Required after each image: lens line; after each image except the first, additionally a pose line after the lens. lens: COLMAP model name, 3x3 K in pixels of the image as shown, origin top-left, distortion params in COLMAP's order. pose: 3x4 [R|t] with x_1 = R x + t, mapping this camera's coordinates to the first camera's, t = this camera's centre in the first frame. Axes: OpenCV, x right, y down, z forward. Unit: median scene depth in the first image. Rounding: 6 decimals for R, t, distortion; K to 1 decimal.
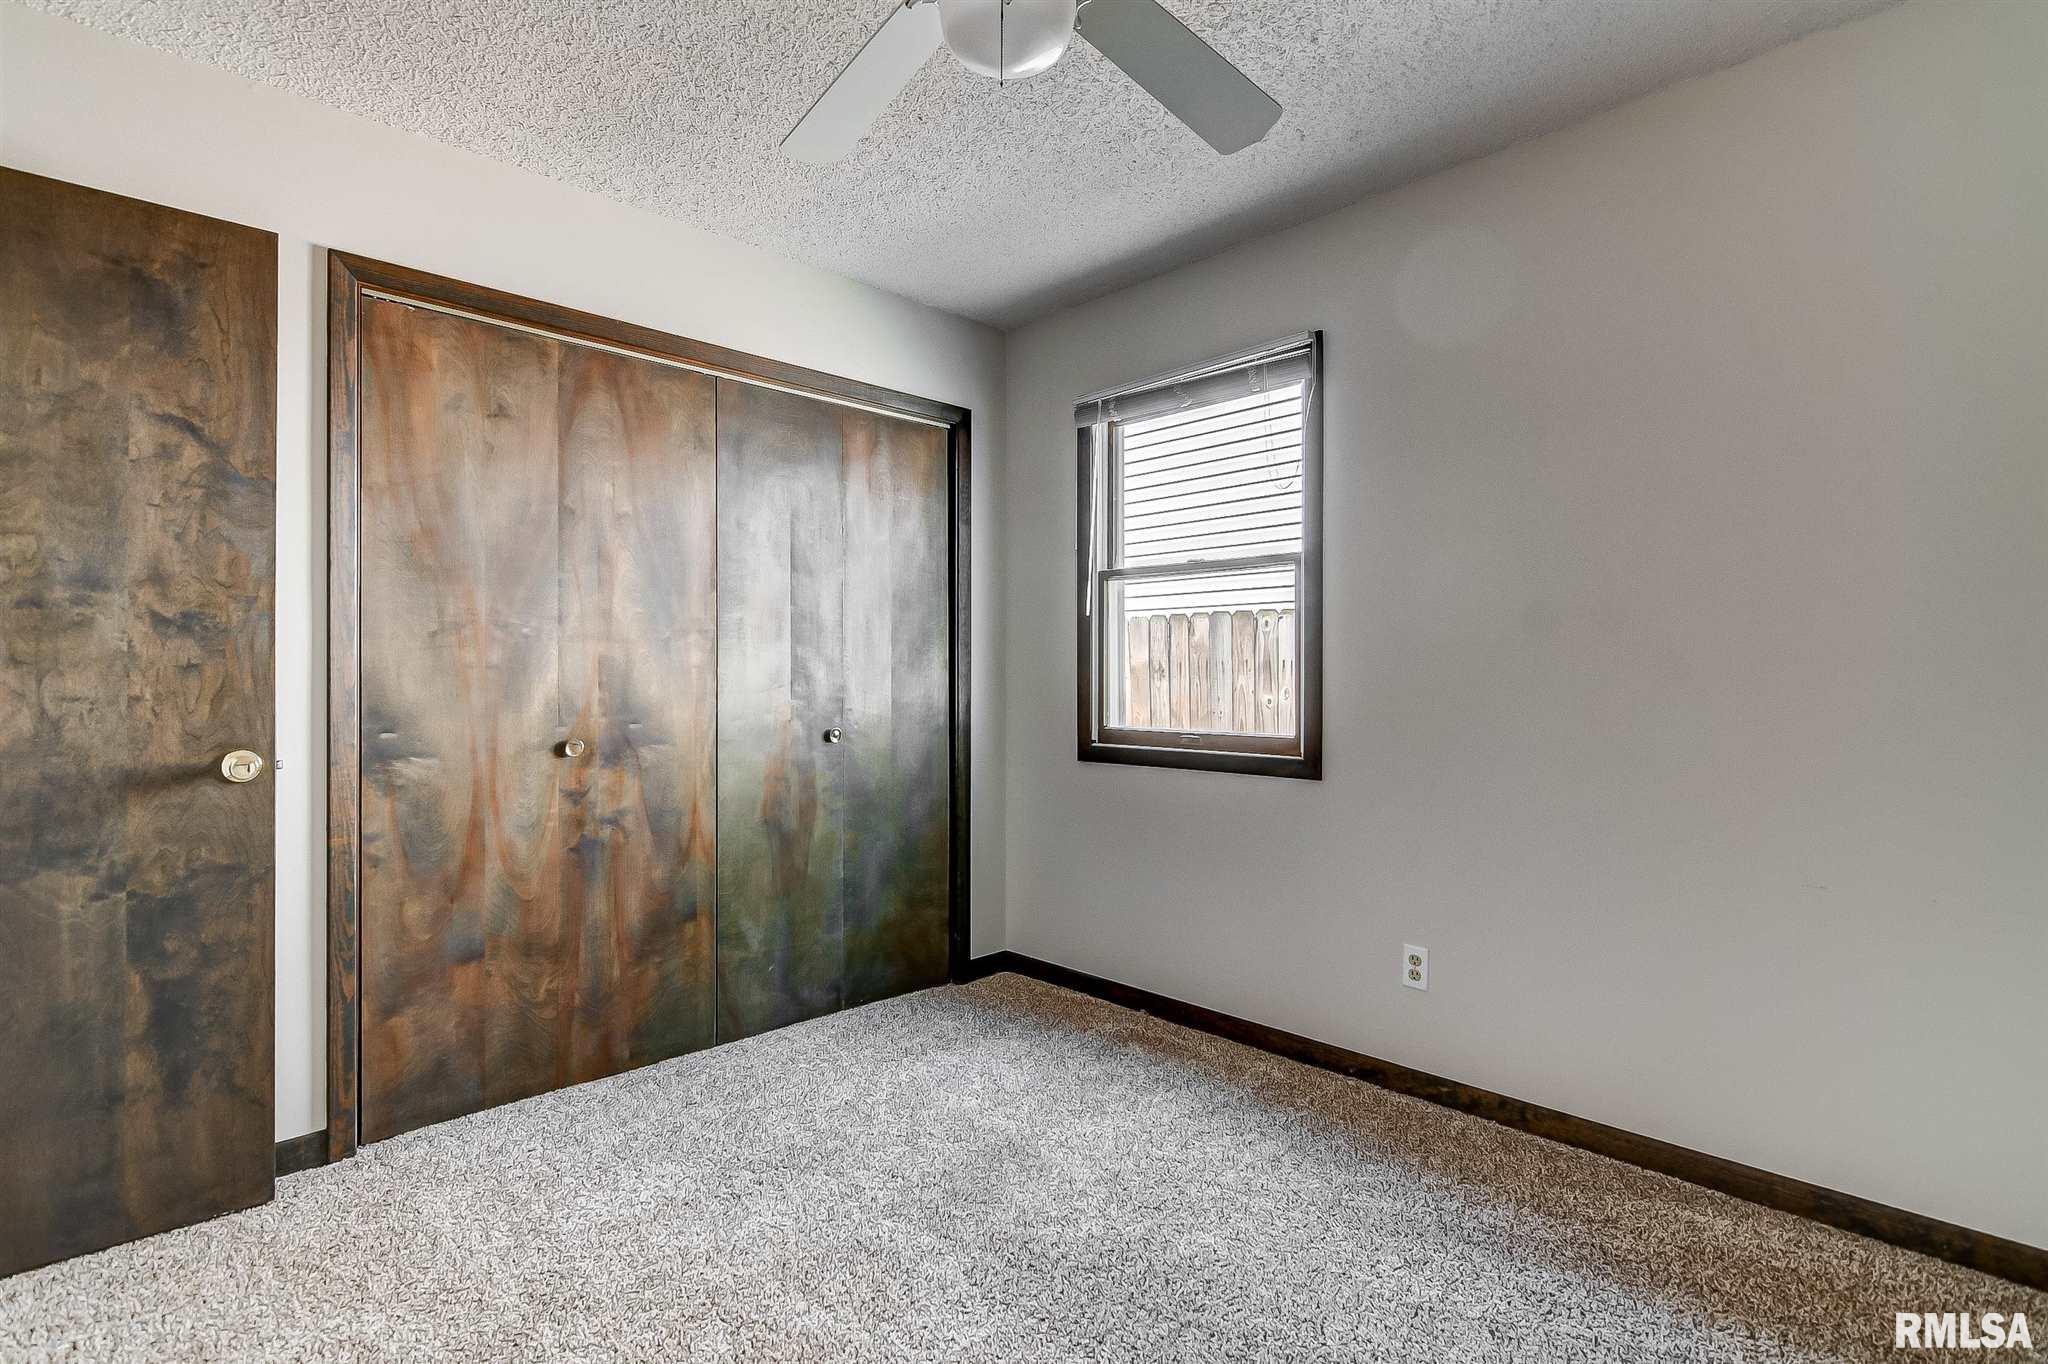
lens RADIAL K [[987.1, 0, 1017.9], [0, 987.1, 677.3], [0, 0, 1]] dist [0.010542, -0.010278]
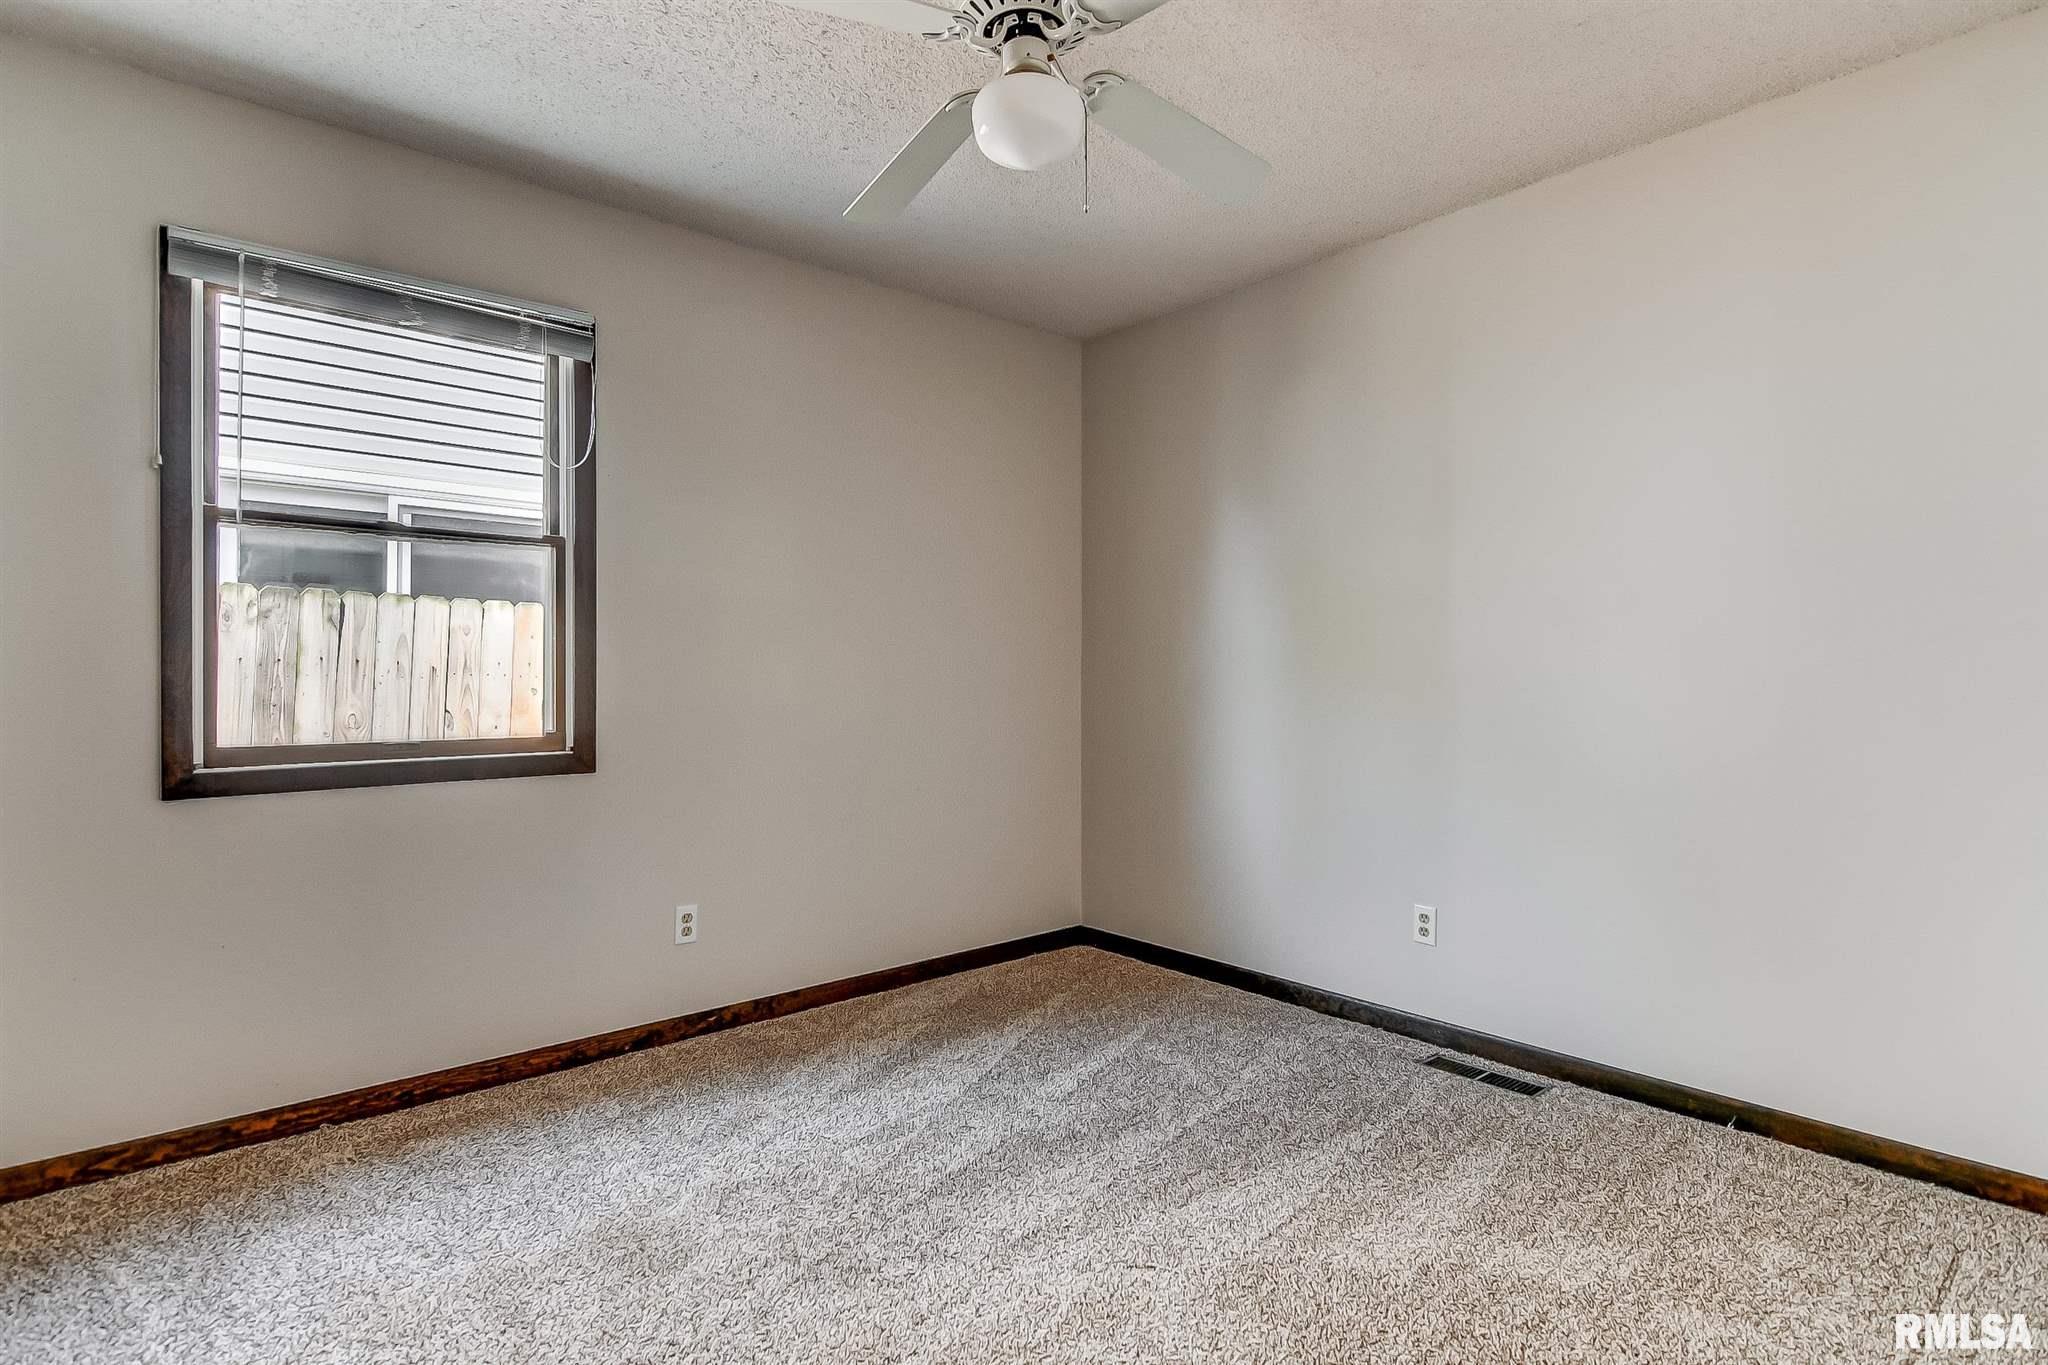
lens RADIAL K [[1013.8, 0, 1016.3], [0, 1013.8, 679.4], [0, 0, 1]] dist [-0.001264, -0.000477]
pose [[0.062297, -0.009208, 0.998015, -0.670059], [0.002575, 0.999956, 0.009065, 0.003392], [-0.998054, 0.002005, 0.062318, 0.507830]]
